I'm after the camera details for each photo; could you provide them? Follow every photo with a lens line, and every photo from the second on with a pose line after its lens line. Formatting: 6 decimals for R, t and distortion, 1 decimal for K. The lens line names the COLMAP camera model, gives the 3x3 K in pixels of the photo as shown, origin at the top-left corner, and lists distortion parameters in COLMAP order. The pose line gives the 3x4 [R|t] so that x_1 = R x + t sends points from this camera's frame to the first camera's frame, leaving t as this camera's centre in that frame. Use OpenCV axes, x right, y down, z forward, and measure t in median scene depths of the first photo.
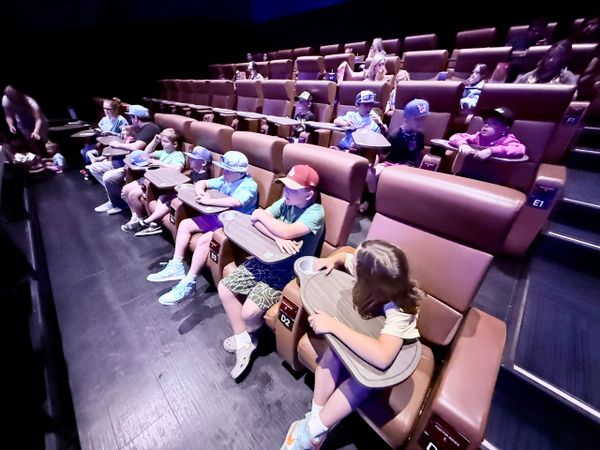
lens RADIAL K [[242.4, 0, 300.0], [0, 242.4, 225.0], [0, 0, 1]] dist [0.001447, 0.000068]
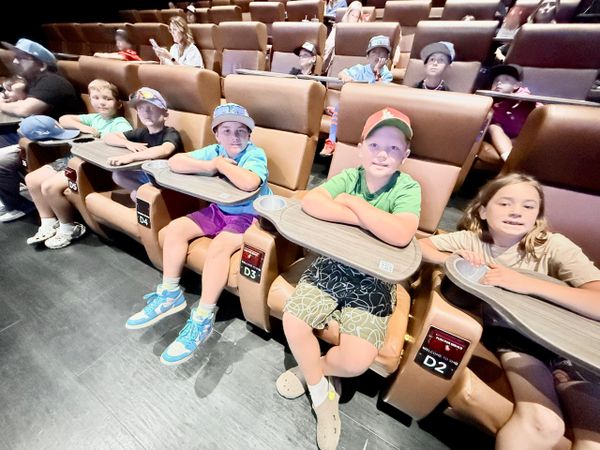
lens RADIAL K [[242.4, 0, 300.0], [0, 242.4, 225.0], [0, 0, 1]] dist [0.001447, 0.000068]
pose [[0.963981, -0.117325, 0.238697, -0.247331], [0.099457, 0.991352, 0.085613, -0.020730], [-0.246677, -0.058789, 0.967313, 0.256562]]
